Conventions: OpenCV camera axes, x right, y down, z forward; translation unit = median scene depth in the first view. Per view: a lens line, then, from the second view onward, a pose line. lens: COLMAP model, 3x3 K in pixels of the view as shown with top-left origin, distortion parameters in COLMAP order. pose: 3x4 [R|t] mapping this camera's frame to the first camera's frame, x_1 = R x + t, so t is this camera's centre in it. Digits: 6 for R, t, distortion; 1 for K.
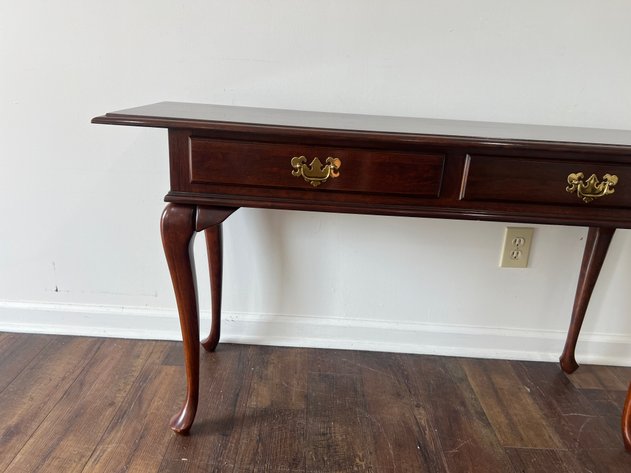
lens RADIAL K [[491.1, 0, 313.7], [0, 491.1, 238.7], [0, 0, 1]] dist [0.066760, -0.079192]
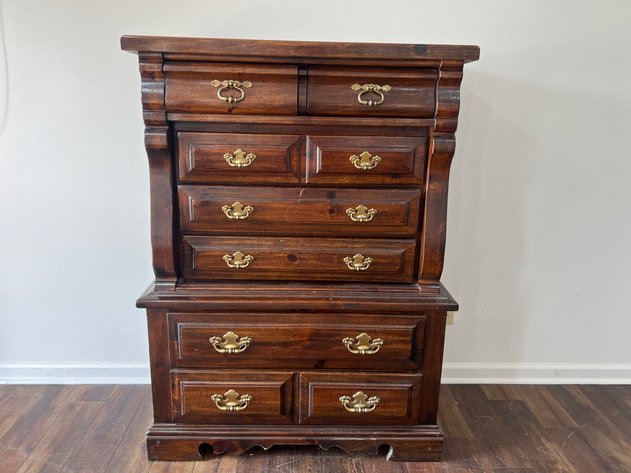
lens RADIAL K [[491.1, 0, 316.8], [0, 491.1, 232.4], [0, 0, 1]] dist [0.066760, -0.079192]
pose [[0.998456, -0.049272, 0.025668, -0.030620], [0.050839, 0.996623, -0.064483, -0.164019], [-0.022404, 0.065689, 0.997589, -0.625954]]
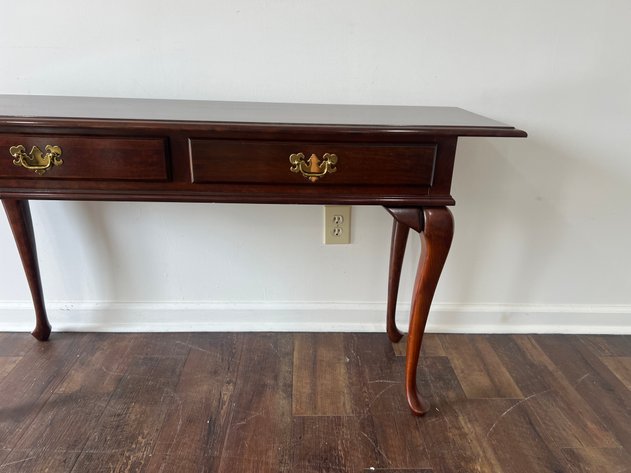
lens RADIAL K [[491.1, 0, 324.6], [0, 491.1, 243.8], [0, 0, 1]] dist [0.066760, -0.079192]
pose [[0.998533, -0.045858, 0.028790, 0.379600], [0.044391, 0.997779, 0.049662, 0.006082], [-0.031004, -0.048311, 0.998351, -0.024251]]
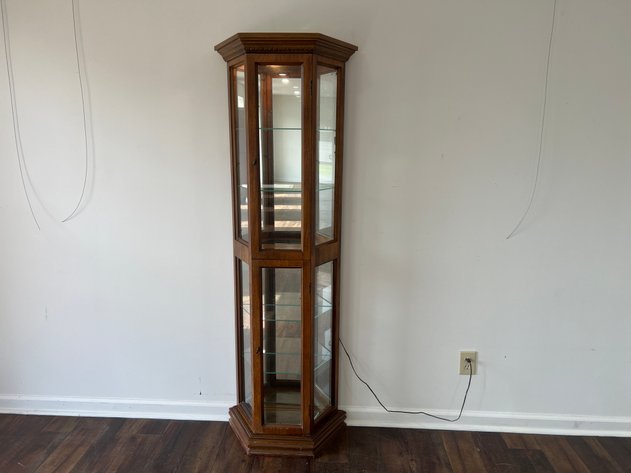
lens RADIAL K [[491.1, 0, 312.8], [0, 491.1, 236.9], [0, 0, 1]] dist [0.066760, -0.079192]
pose [[0.997576, -0.041328, -0.055988, -0.009973], [0.033880, 0.991195, -0.127999, -0.228808], [0.060785, 0.125792, 0.990193, -0.845752]]
